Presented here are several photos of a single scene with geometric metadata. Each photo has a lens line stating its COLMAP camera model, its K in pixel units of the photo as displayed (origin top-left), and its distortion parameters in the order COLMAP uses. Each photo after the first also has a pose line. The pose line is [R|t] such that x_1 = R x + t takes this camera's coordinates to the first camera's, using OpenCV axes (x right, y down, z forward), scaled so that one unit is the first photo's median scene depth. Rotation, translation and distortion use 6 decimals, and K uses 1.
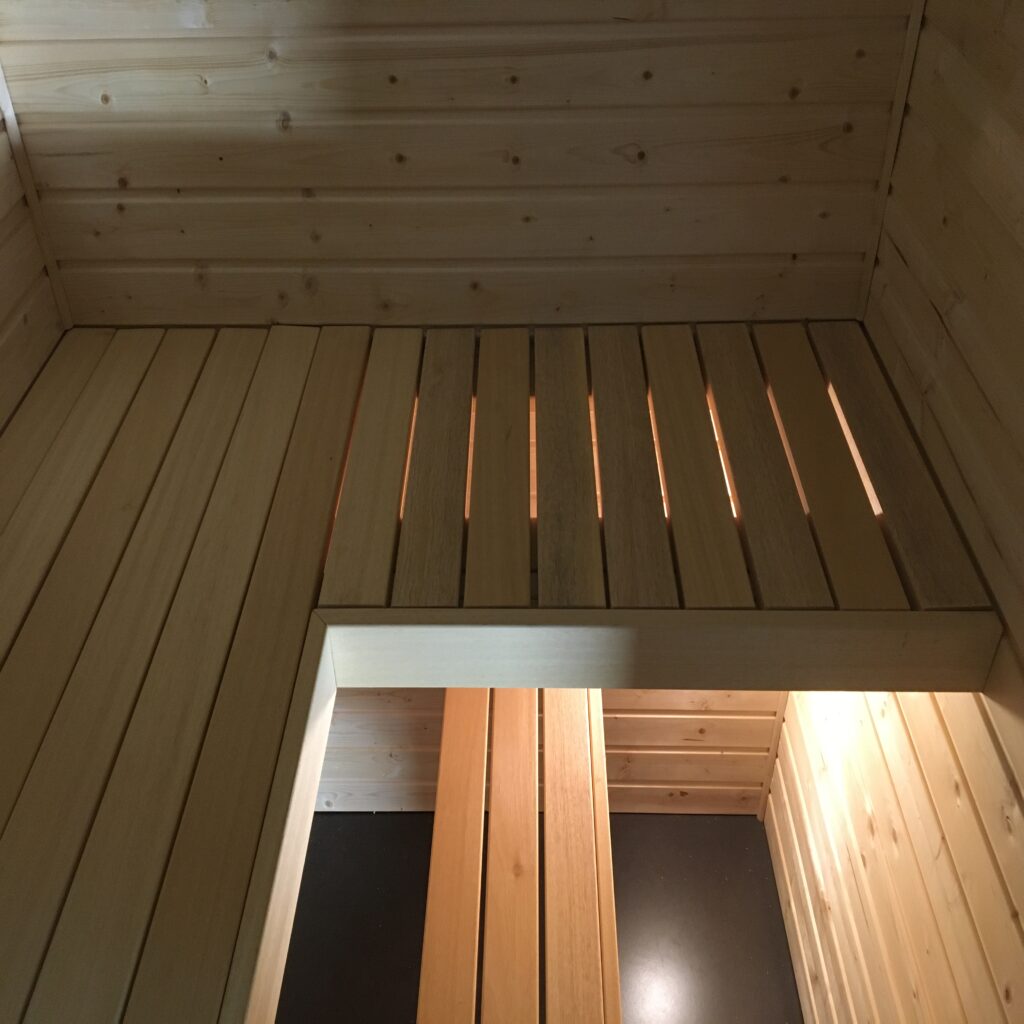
lens RADIAL K [[1229.8, 0, 512.0], [0, 1229.8, 512.0], [0, 0, 1]] dist [0.113714, -0.249916]
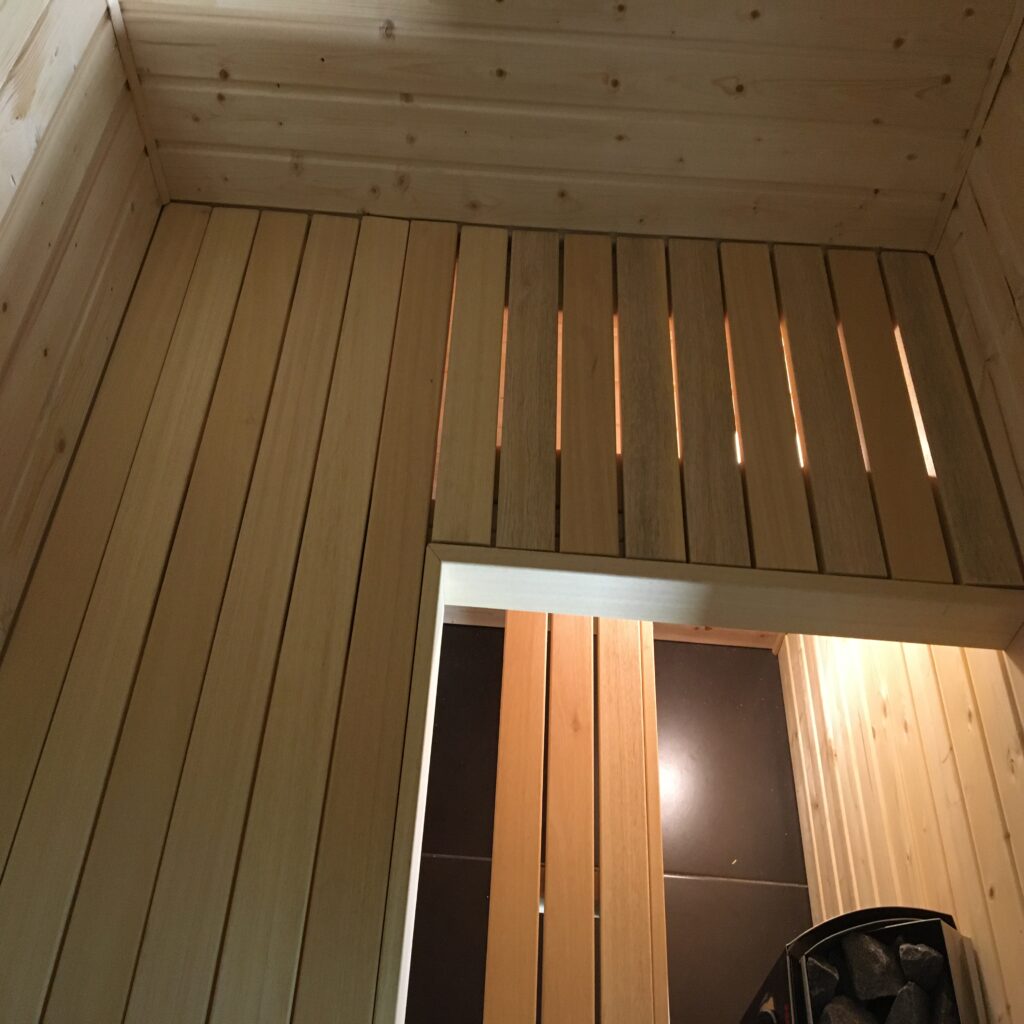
lens RADIAL K [[1238.3, 0, 484.1], [0, 1238.3, 511.2], [0, 0, 1]] dist [0.064964, -0.120554]
pose [[0.999062, 0.043121, -0.004059, -0.084879], [-0.040727, 0.967204, 0.250716, -0.194866], [0.014737, -0.250315, 0.968052, -0.083292]]
